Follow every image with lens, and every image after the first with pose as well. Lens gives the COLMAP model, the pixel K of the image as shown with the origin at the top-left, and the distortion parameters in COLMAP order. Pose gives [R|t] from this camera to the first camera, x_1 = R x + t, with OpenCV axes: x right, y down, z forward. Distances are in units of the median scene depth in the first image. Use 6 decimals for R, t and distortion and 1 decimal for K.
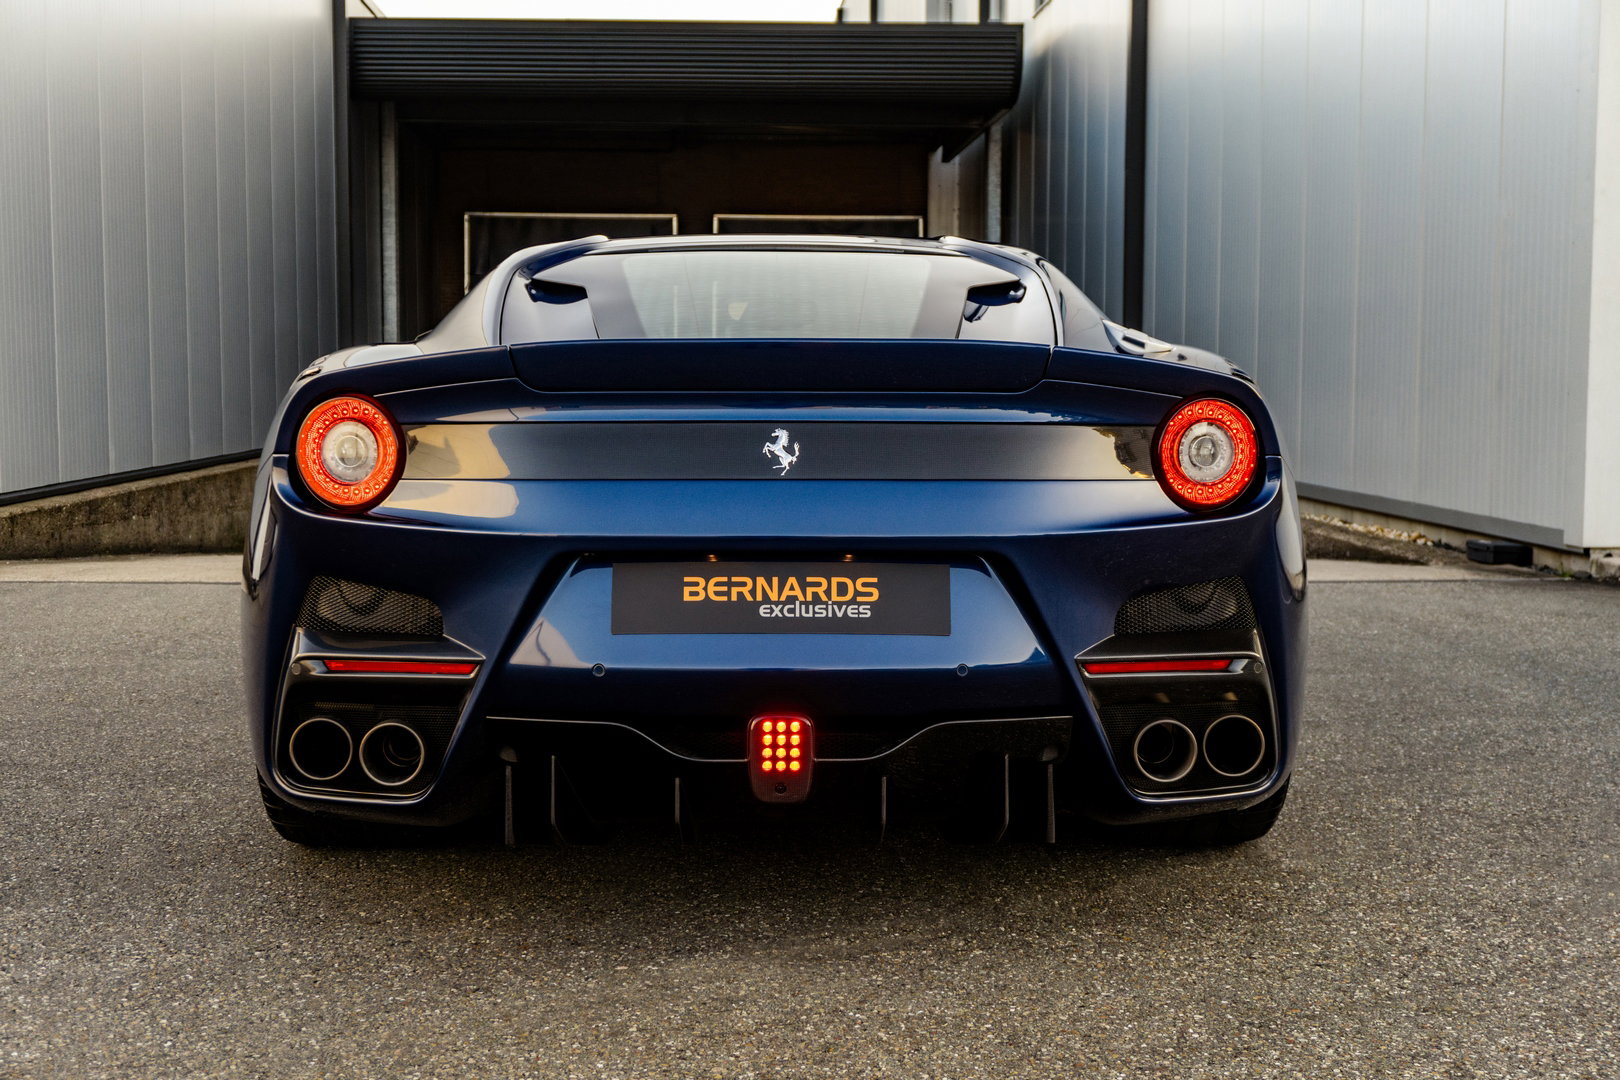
lens RADIAL K [[1952.6, 0, 810.0], [0, 1952.6, 540.0], [0, 0, 1]] dist [0.026918, 0.050463]
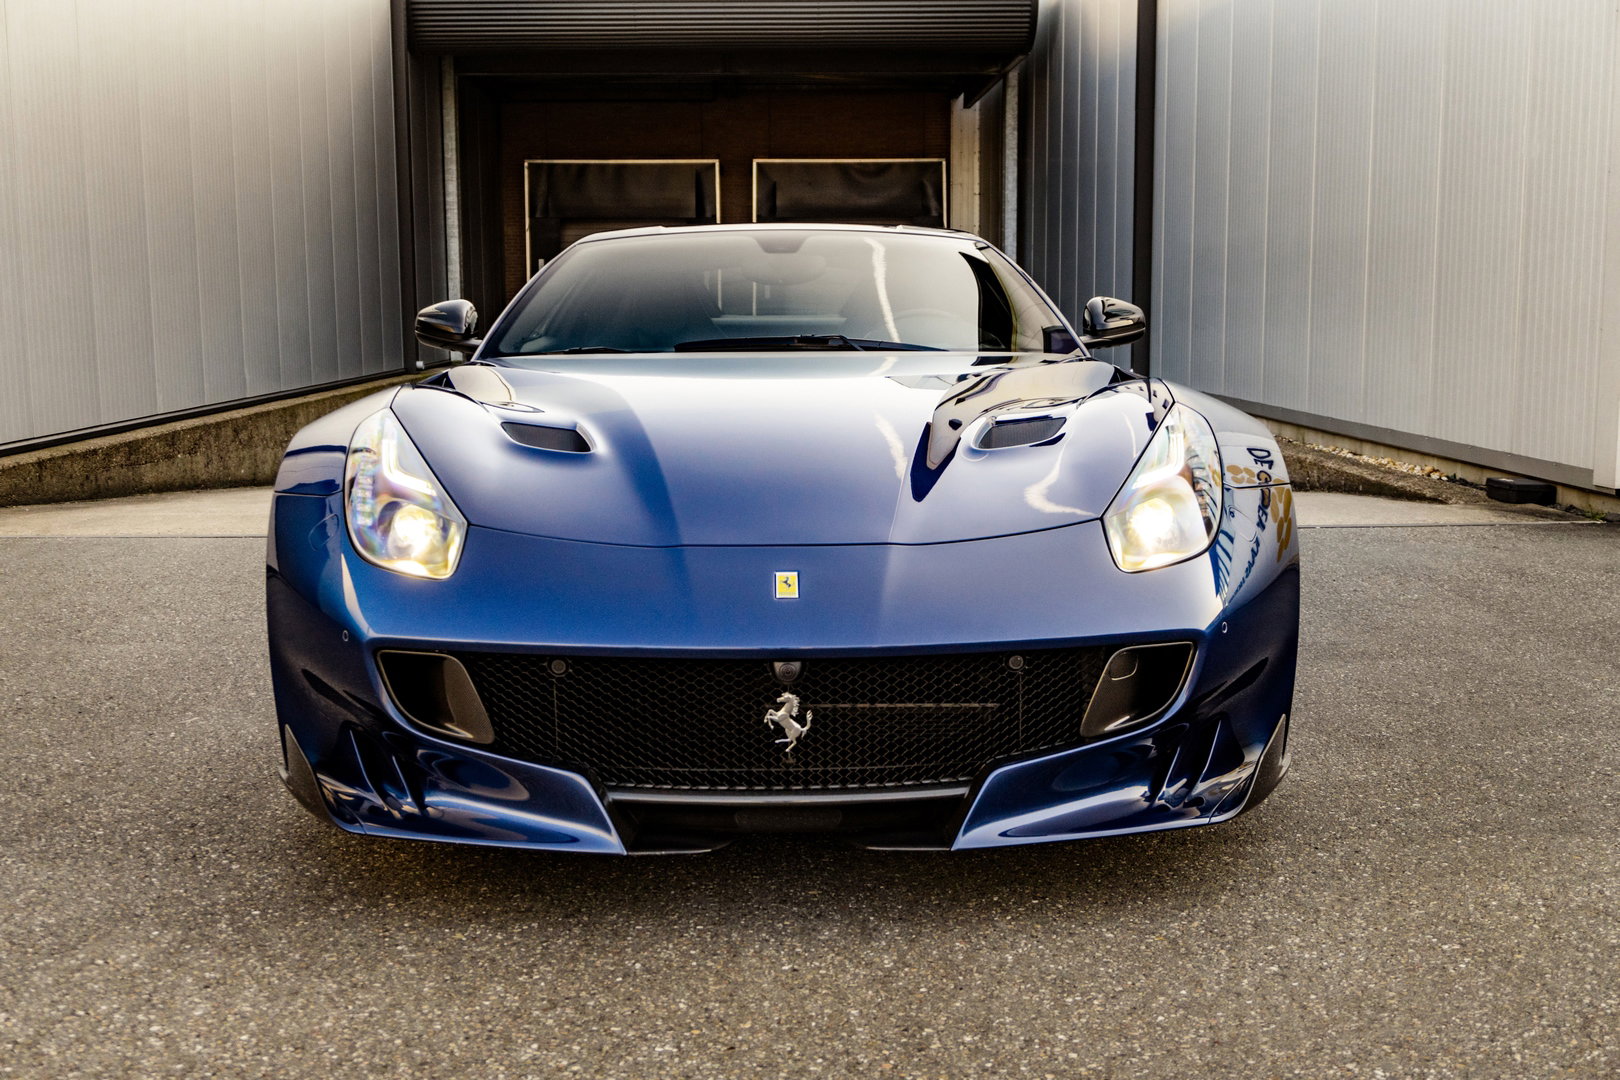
lens RADIAL K [[1708.0, 0, 810.0], [0, 1708.0, 540.0], [0, 0, 1]] dist [-0.003248, 0.008081]
pose [[0.999647, -0.006246, -0.025814, 0.015027], [0.007604, 0.998572, 0.052879, -0.014076], [0.025447, -0.053056, 0.998267, 0.114699]]
